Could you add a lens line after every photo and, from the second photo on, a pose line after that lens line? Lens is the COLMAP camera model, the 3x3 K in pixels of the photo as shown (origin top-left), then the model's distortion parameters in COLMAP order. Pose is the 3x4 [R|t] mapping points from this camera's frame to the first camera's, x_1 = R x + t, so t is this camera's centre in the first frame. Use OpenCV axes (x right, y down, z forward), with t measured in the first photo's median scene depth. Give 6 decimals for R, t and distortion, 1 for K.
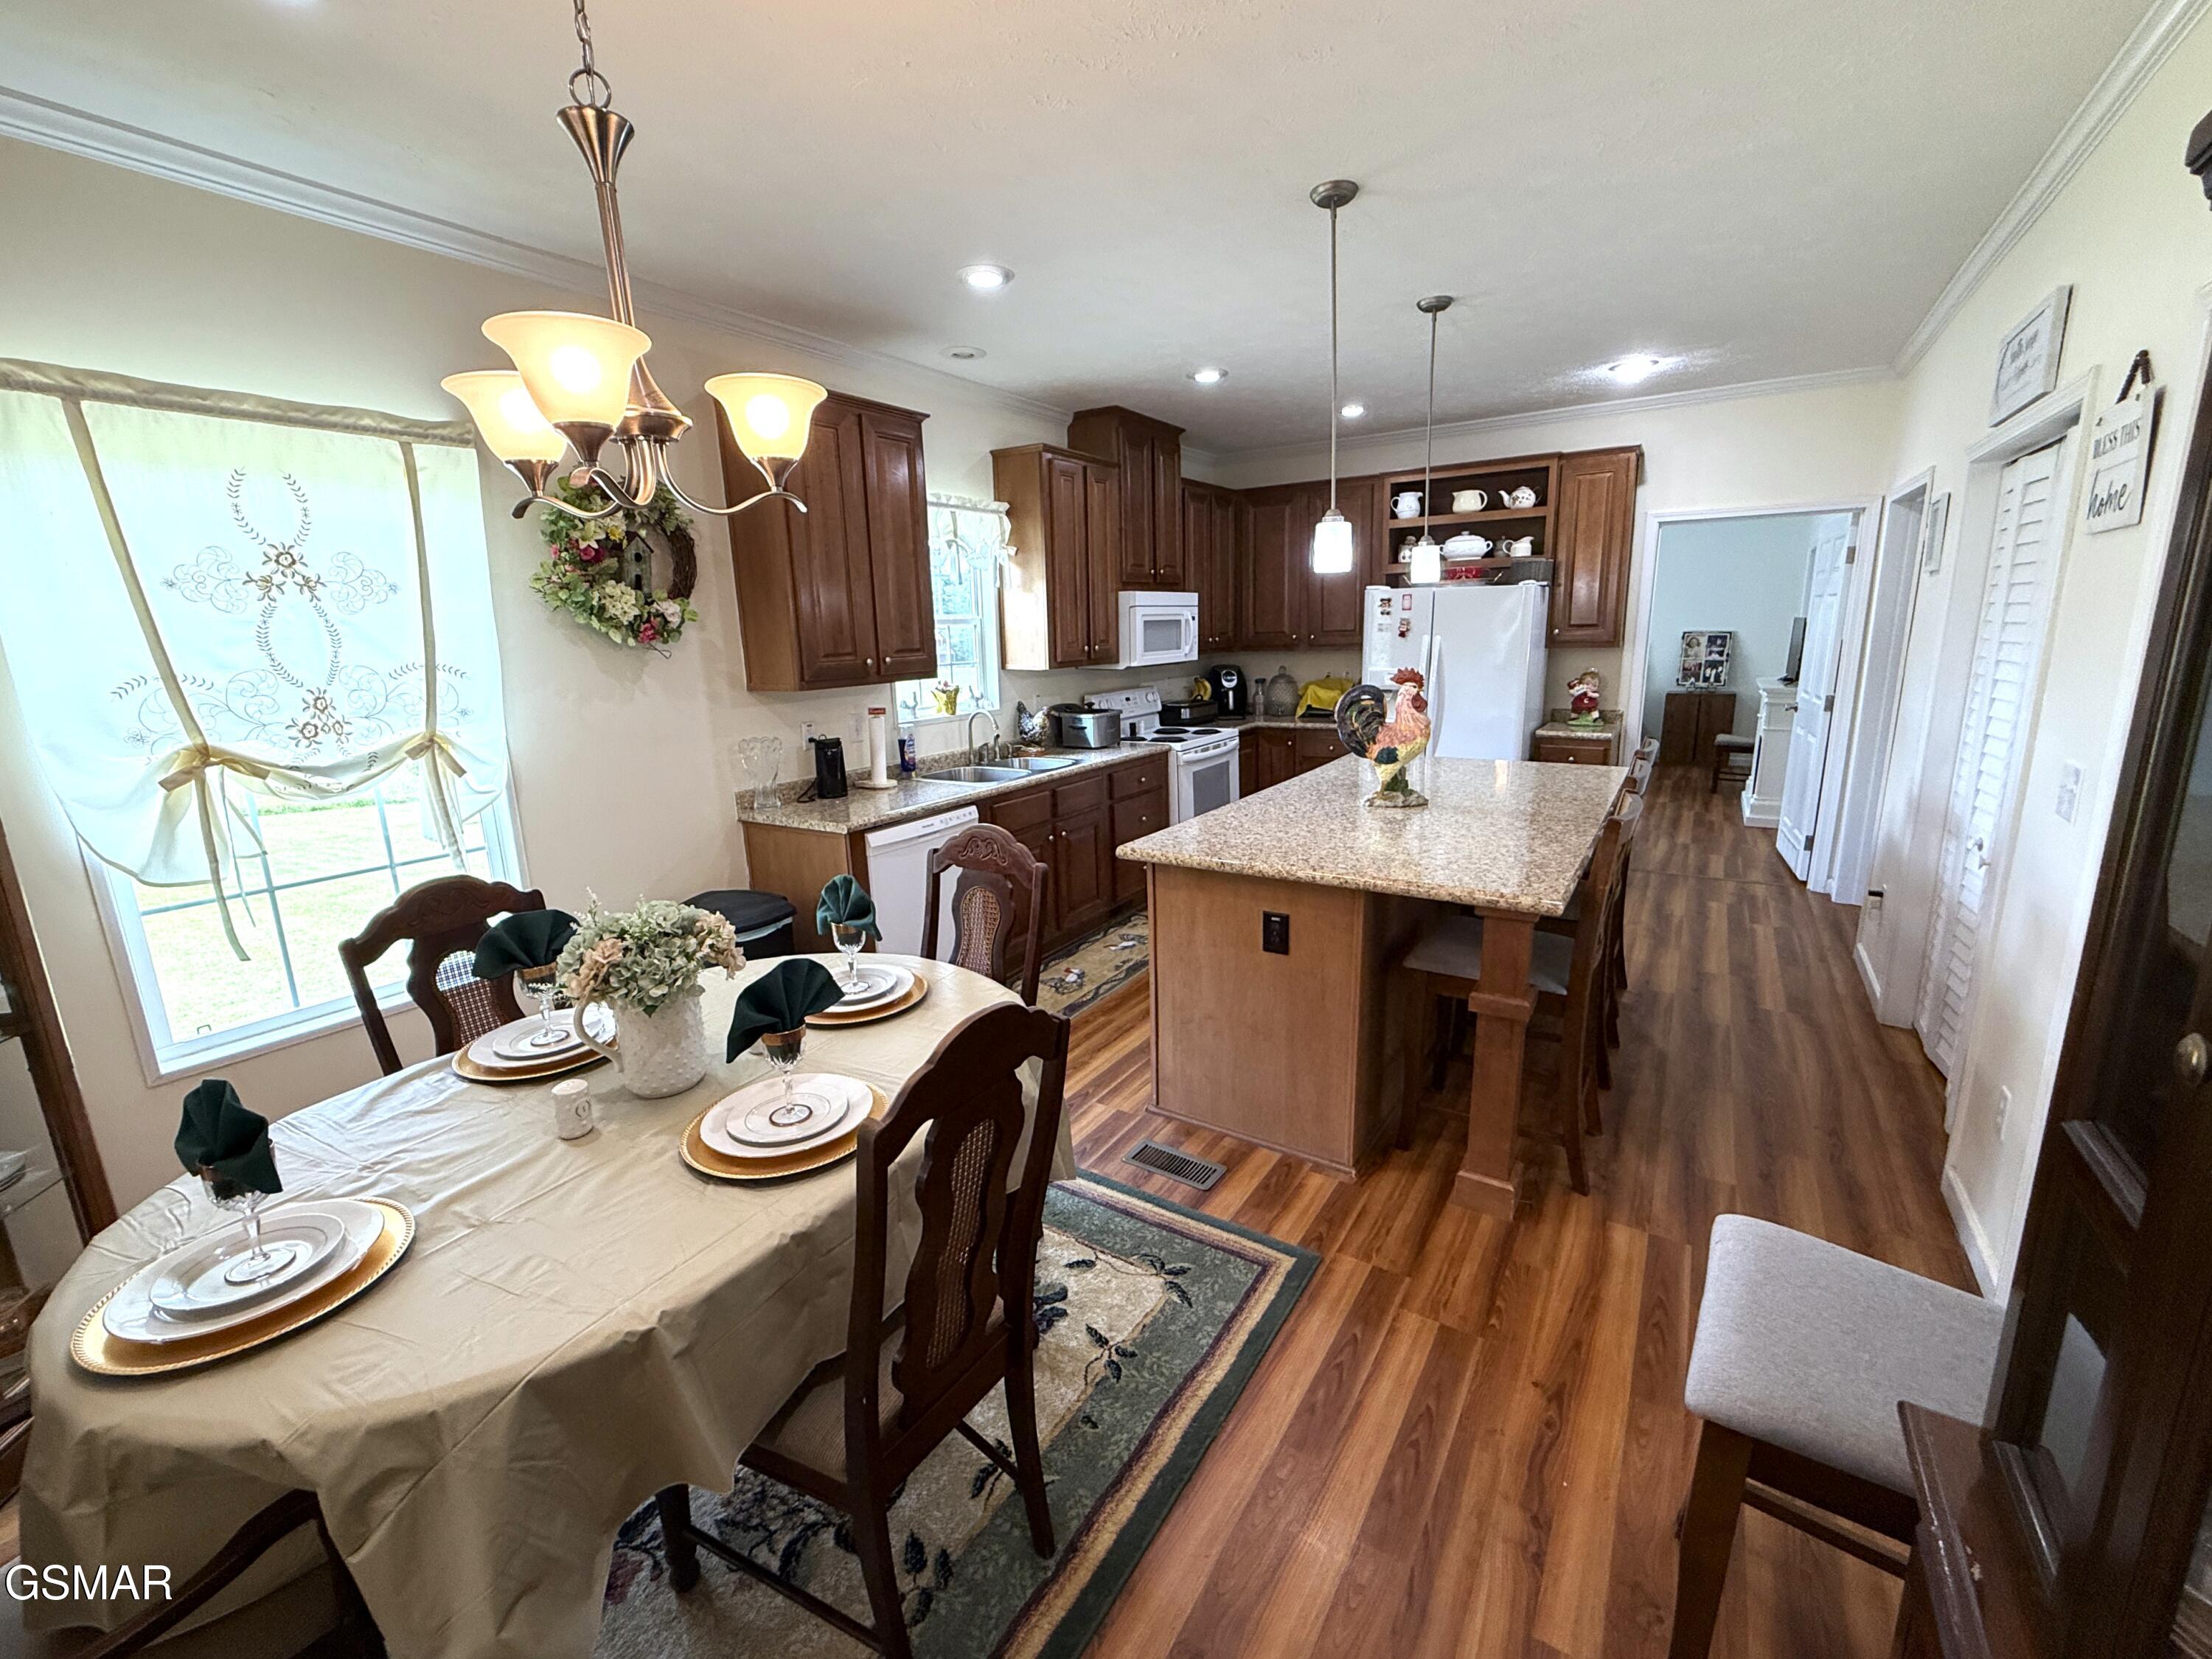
lens RADIAL K [[914.7, 0, 1100.7], [0, 914.7, 830.0], [0, 0, 1]] dist [-0.001495, 0.000060]
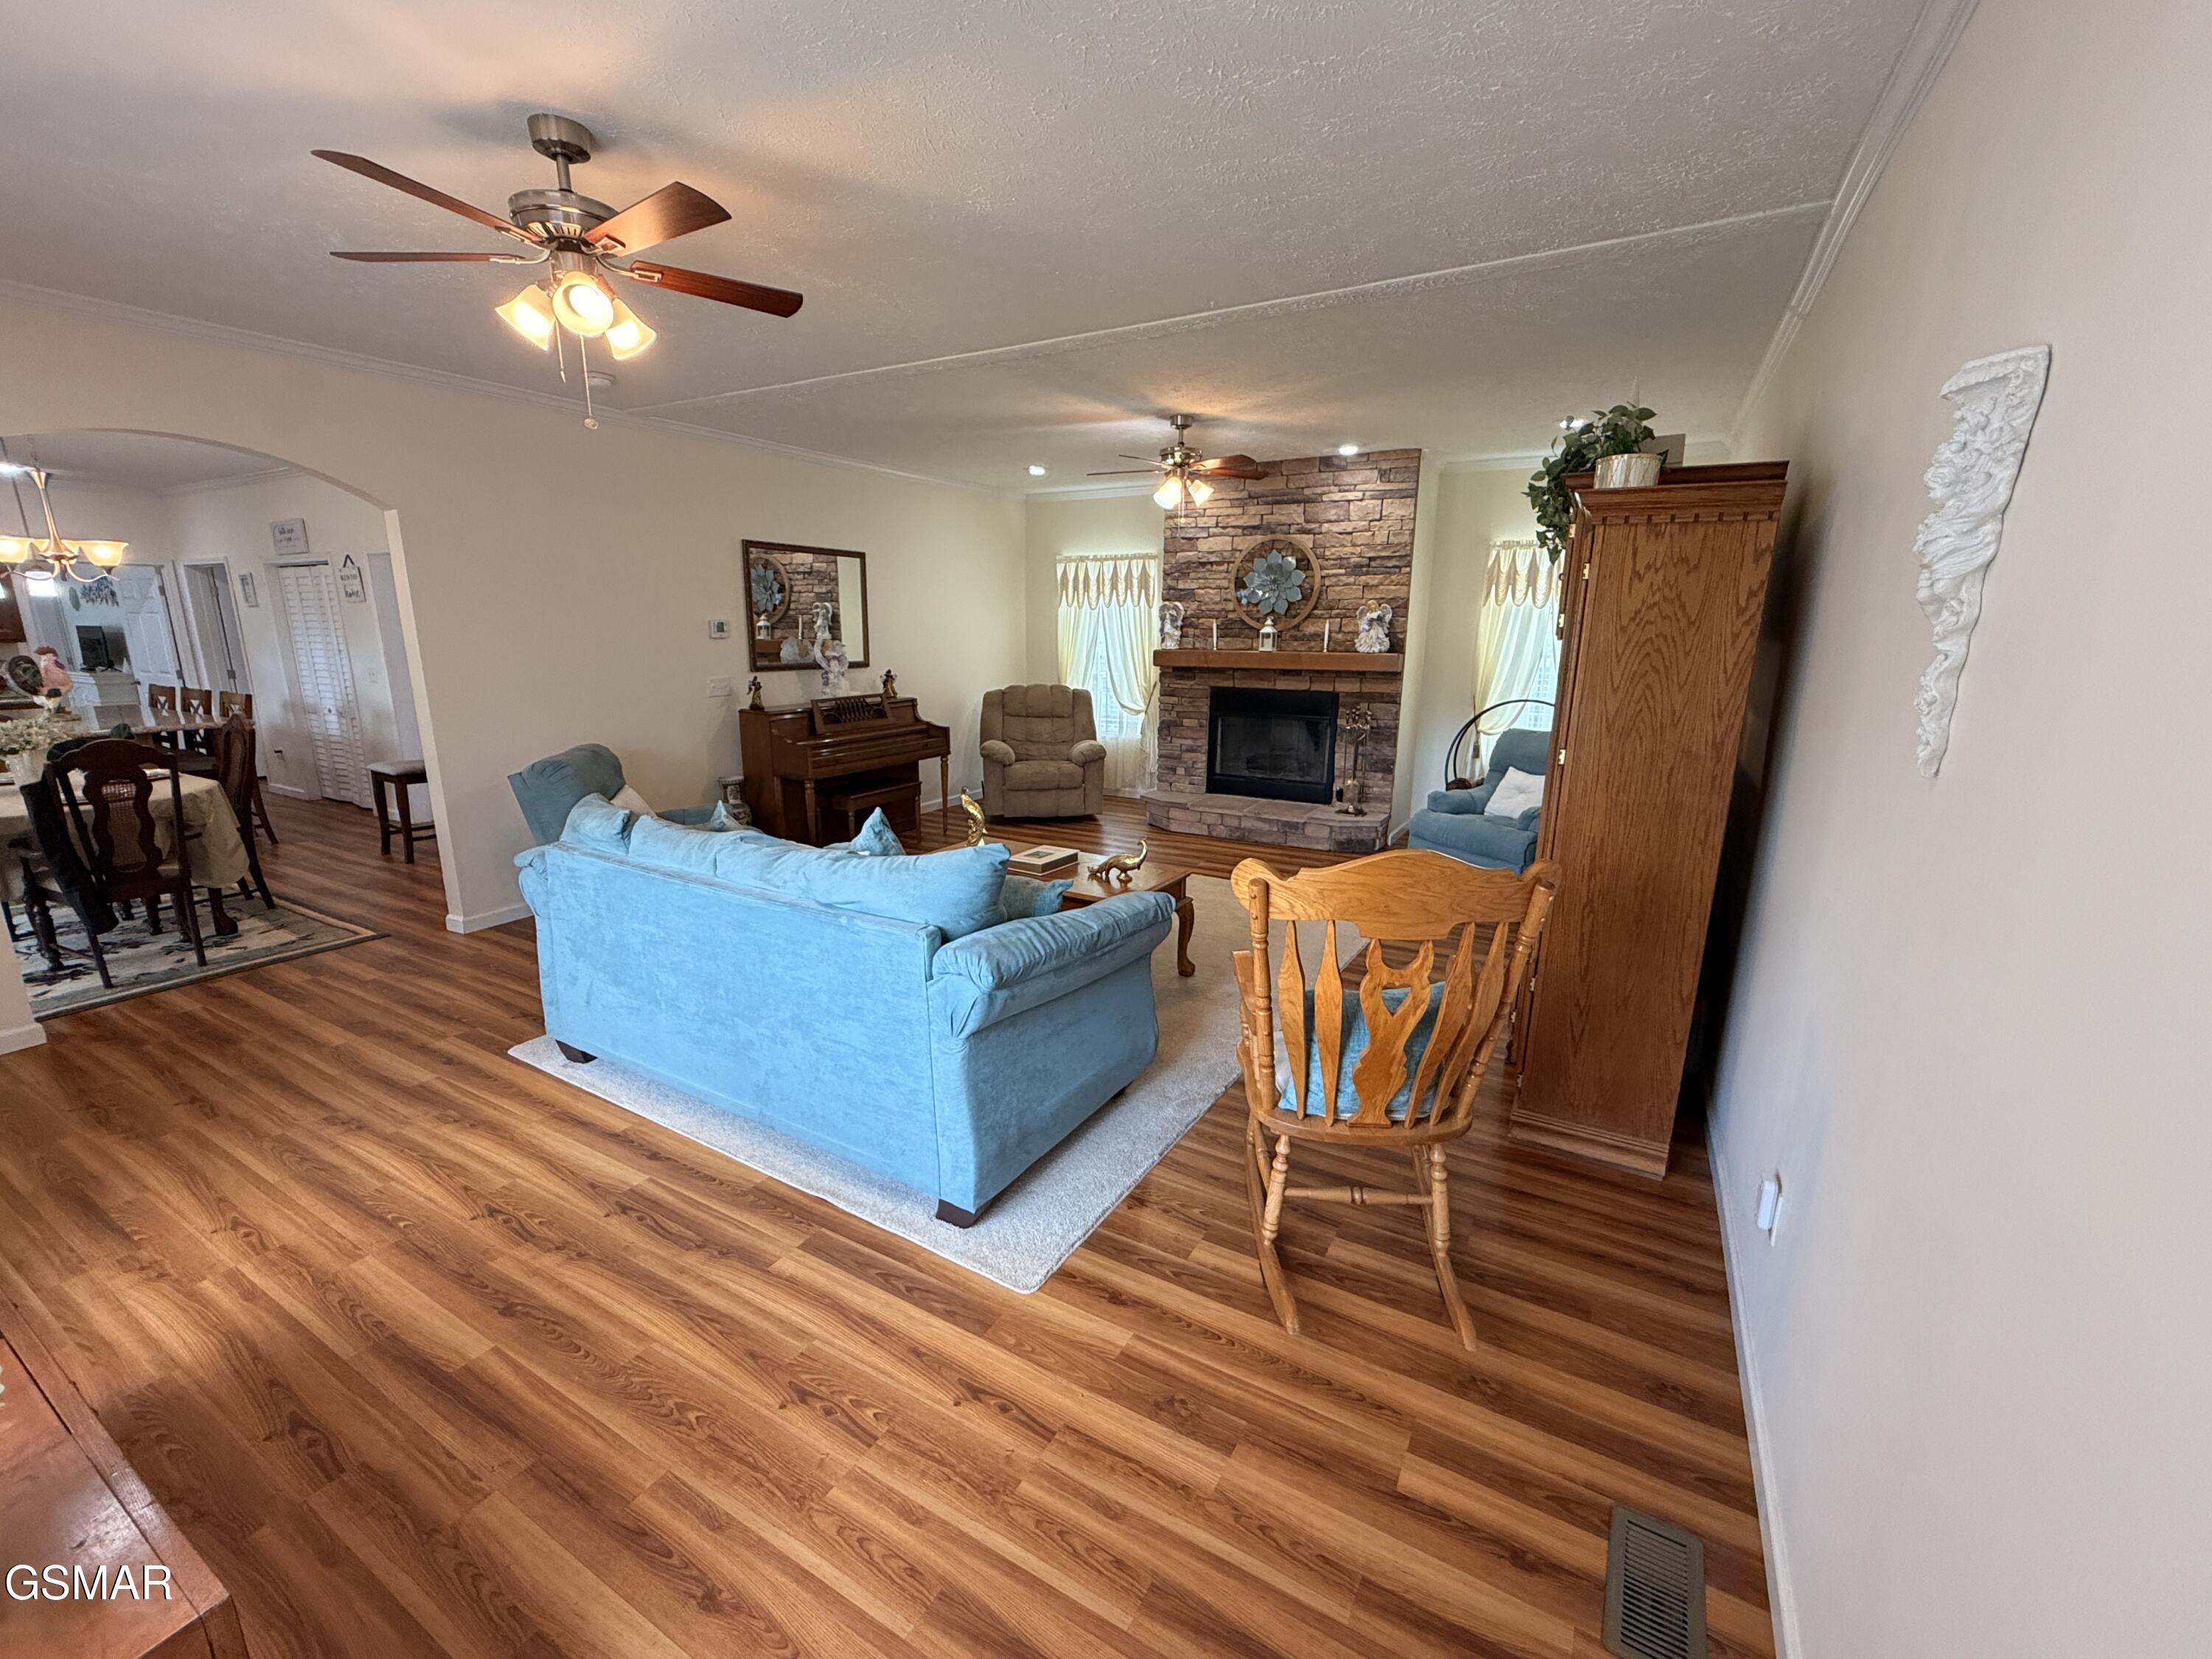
lens RADIAL K [[914.7, 0, 1100.7], [0, 914.7, 830.0], [0, 0, 1]] dist [-0.001495, 0.000060]
pose [[-0.057460, -0.193186, 0.979478, -1.715731], [0.214410, 0.955818, 0.201098, 0.273539], [-0.975052, 0.221565, -0.013500, -1.008069]]
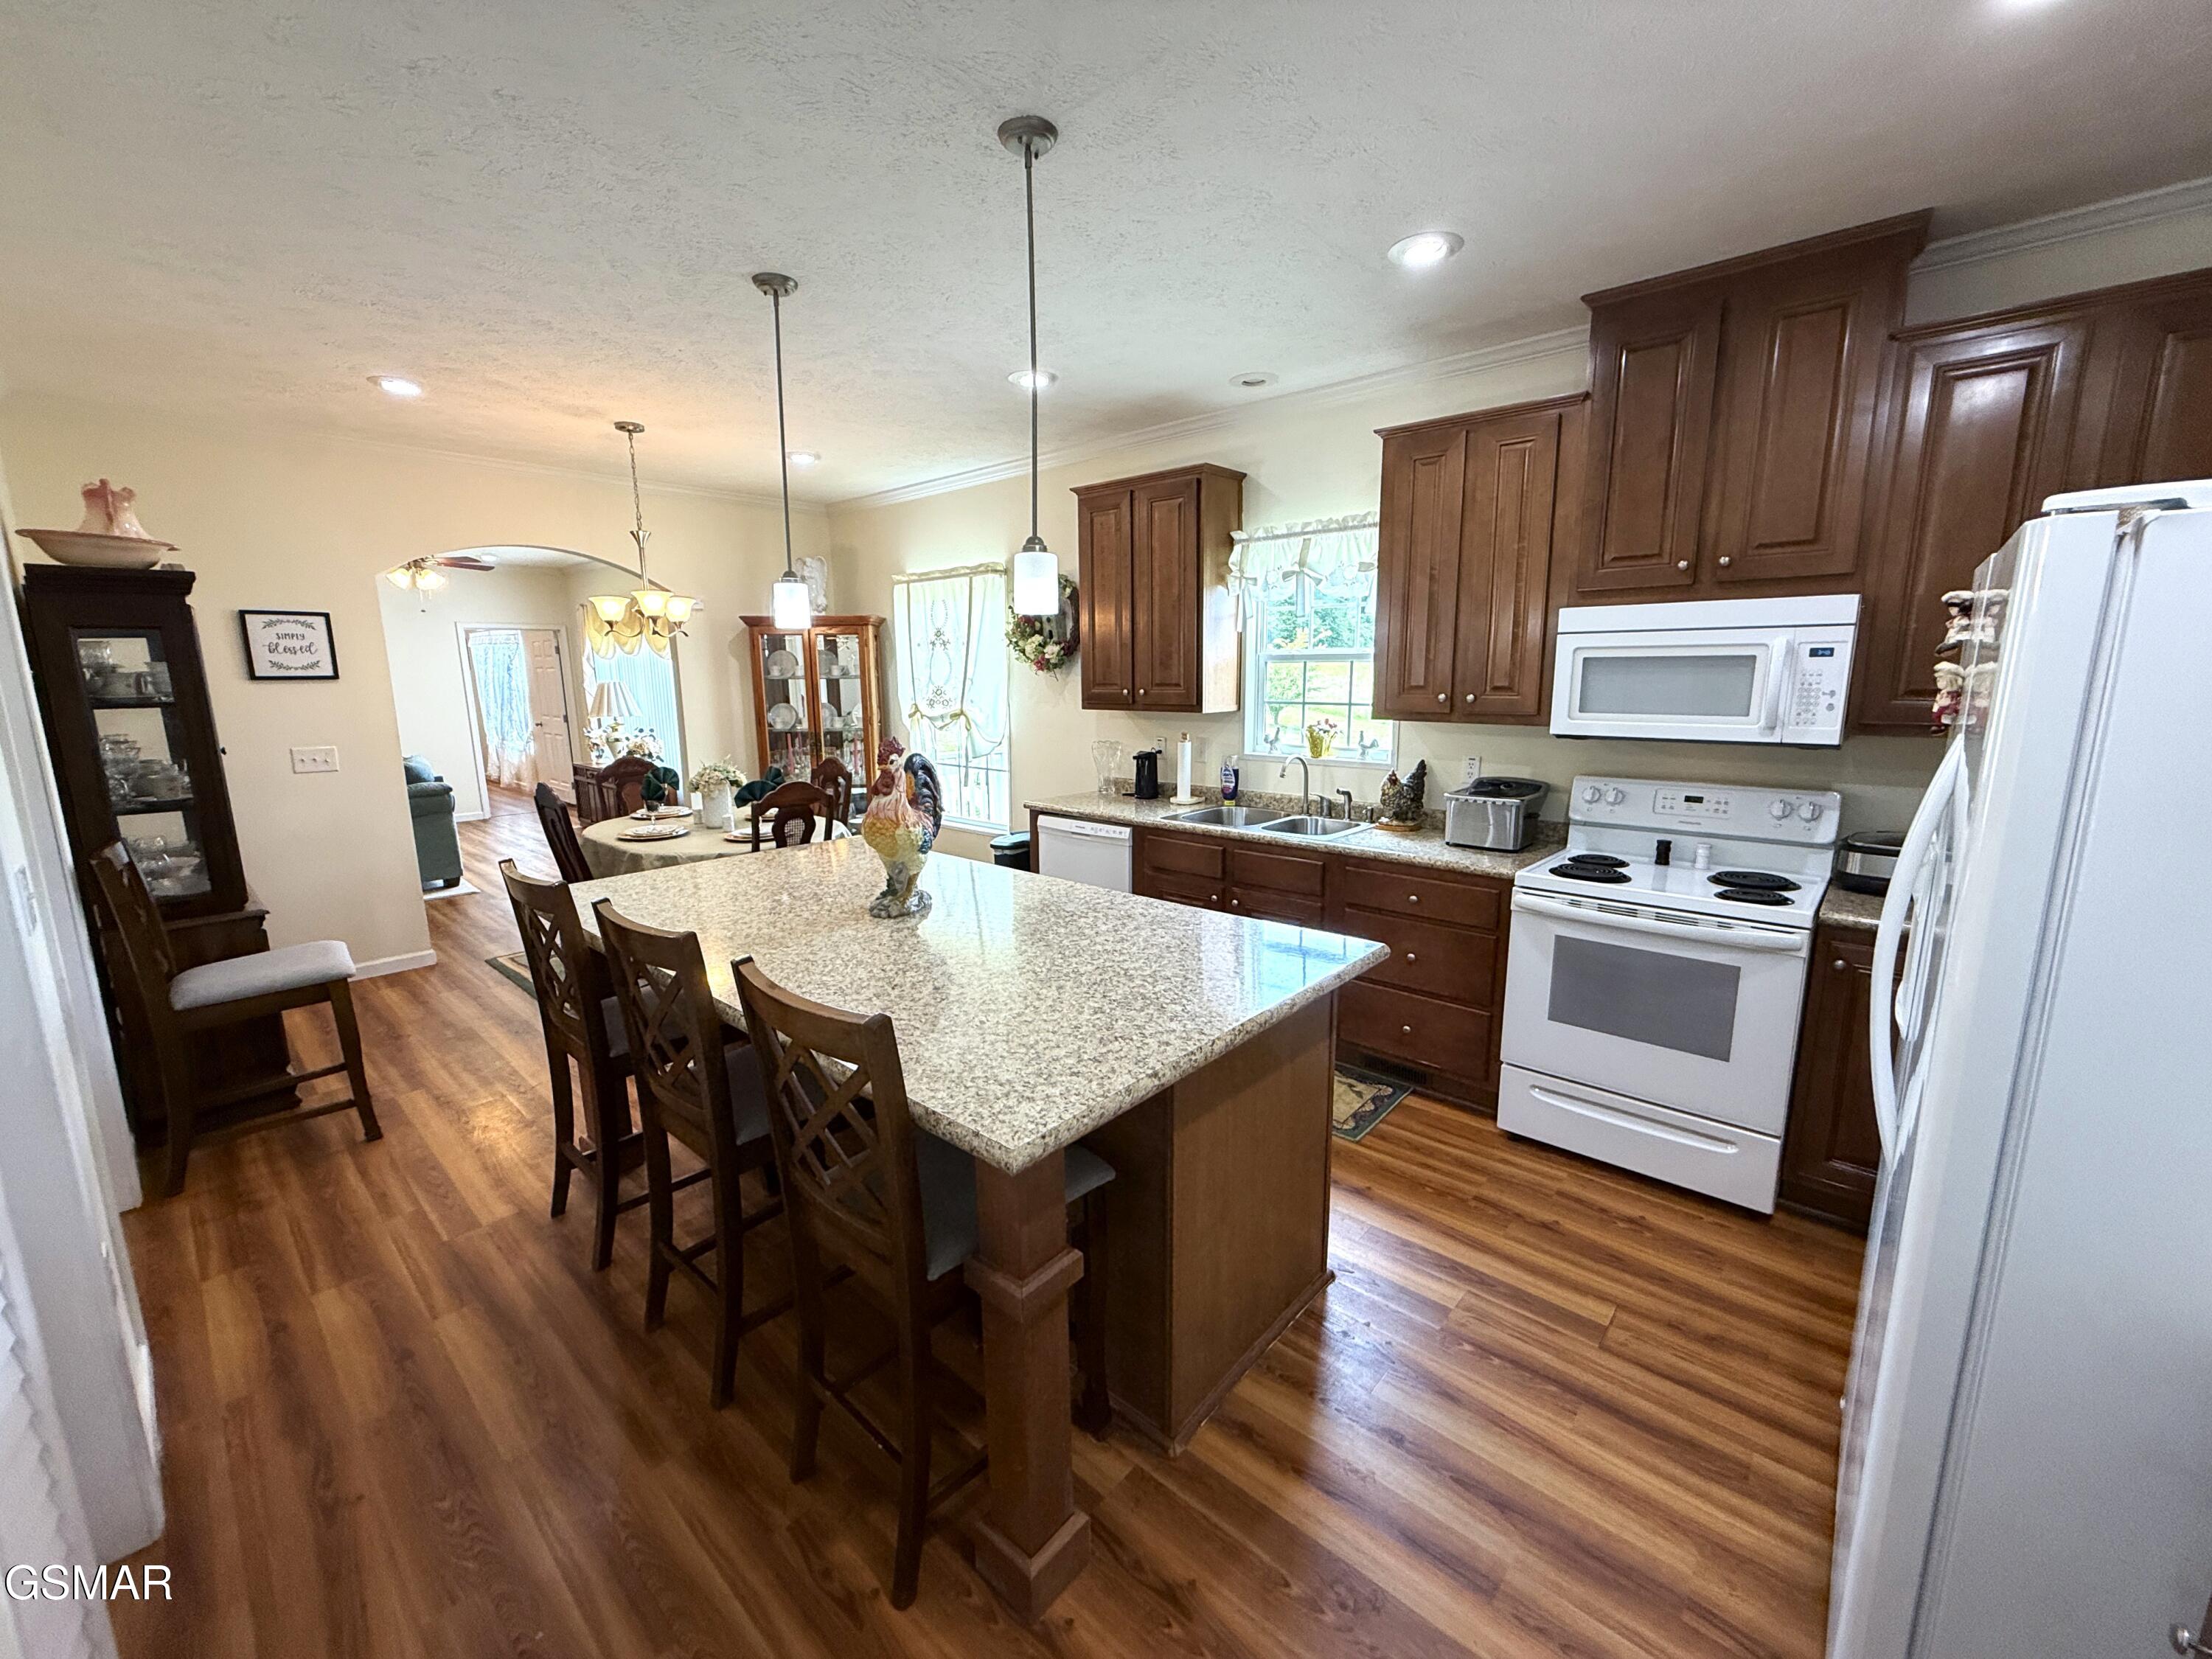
lens RADIAL K [[890.7, 0, 1101.4], [0, 890.7, 828.2], [0, 0, 1]] dist [-0.001137, -0.000051]
pose [[-0.154055, 0.205456, -0.966465, 1.067412], [-0.201352, 0.951088, 0.234283, -0.321351], [0.967328, 0.230692, -0.105151, 1.289361]]
